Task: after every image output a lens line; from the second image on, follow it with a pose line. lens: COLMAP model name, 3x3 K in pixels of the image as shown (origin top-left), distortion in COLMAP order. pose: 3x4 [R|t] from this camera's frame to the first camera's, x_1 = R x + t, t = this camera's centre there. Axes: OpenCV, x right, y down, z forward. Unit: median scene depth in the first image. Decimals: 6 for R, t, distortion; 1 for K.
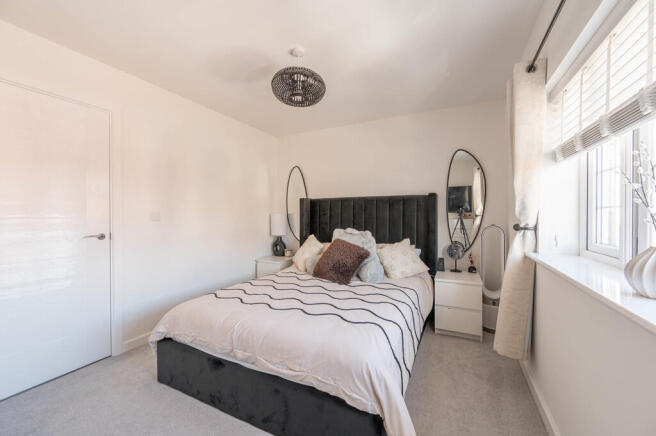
lens RADIAL K [[257.8, 0, 329.7], [0, 257.8, 215.7], [0, 0, 1]] dist [0.000378, -0.000034]
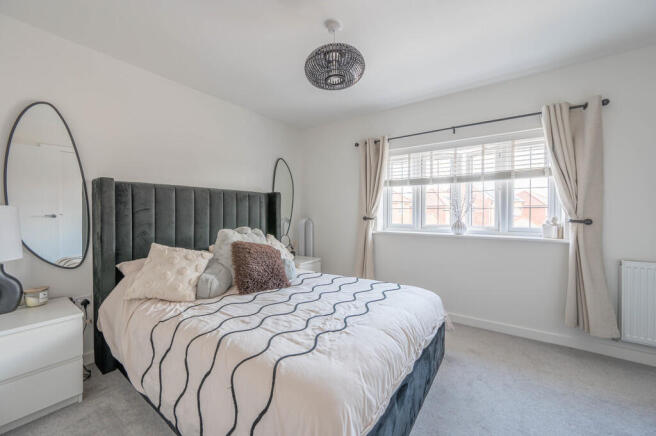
lens RADIAL K [[257.8, 0, 329.7], [0, 257.8, 215.7], [0, 0, 1]] dist [0.000378, -0.000034]
pose [[0.152828, -0.010722, 0.988195, -0.637934], [-0.000216, 0.999941, 0.010883, 0.003196], [-0.988253, -0.001877, 0.152816, 0.546527]]
